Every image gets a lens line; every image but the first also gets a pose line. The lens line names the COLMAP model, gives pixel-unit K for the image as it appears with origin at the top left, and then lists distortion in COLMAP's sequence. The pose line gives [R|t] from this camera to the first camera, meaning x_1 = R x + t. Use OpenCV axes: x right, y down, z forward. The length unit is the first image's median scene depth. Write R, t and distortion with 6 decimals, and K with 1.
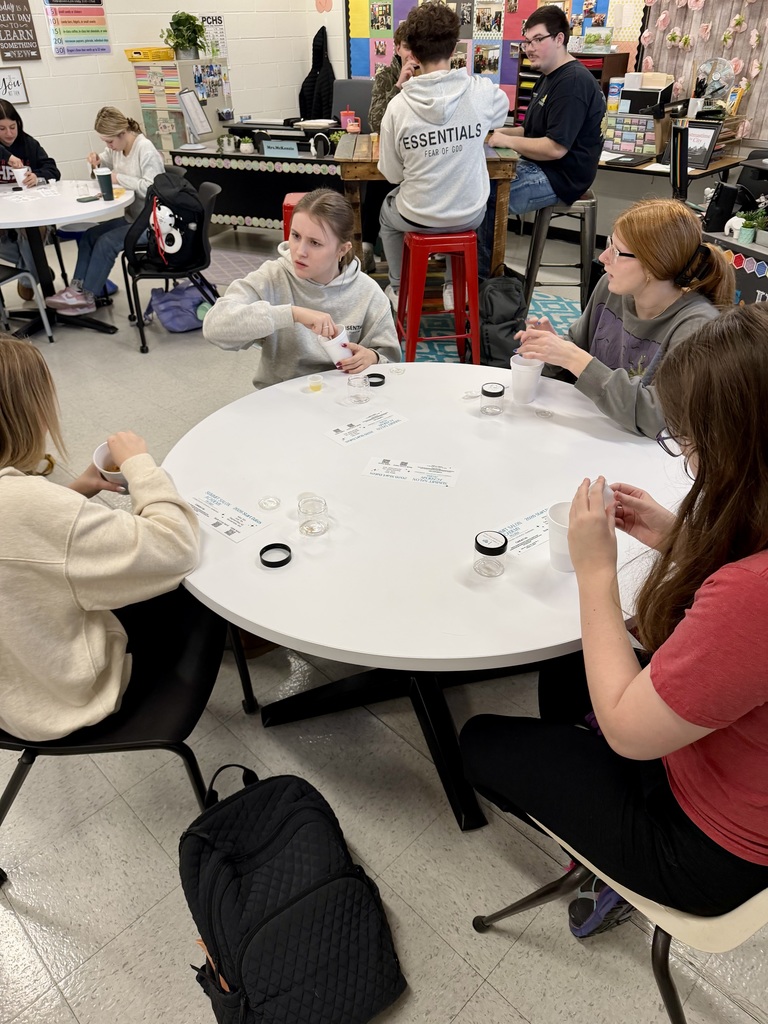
lens RADIAL K [[722.8, 0, 384.0], [0, 722.8, 511.6], [0, 0, 1]] dist [0.013417, -0.009543]
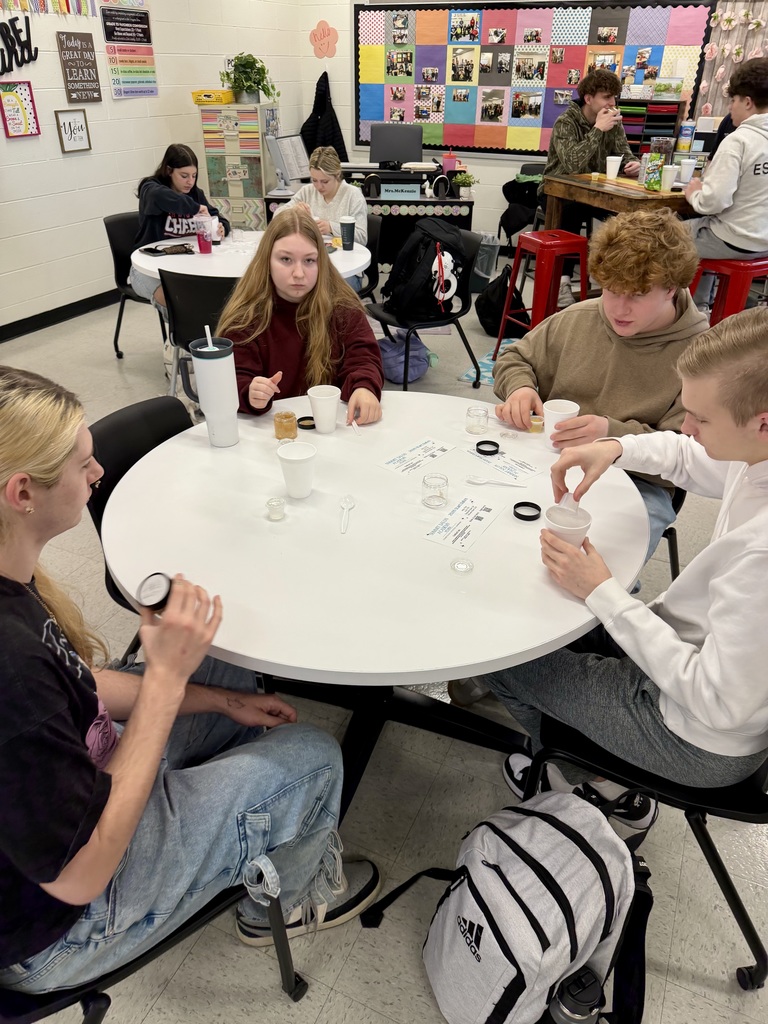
lens RADIAL K [[722.8, 0, 383.6], [0, 722.8, 513.4], [0, 0, 1]] dist [0.013417, -0.009543]
pose [[0.940919, -0.160588, 0.298133, -0.484321], [0.174080, 0.984547, -0.019078, -0.049364], [-0.290463, 0.069850, 0.954334, 0.086789]]
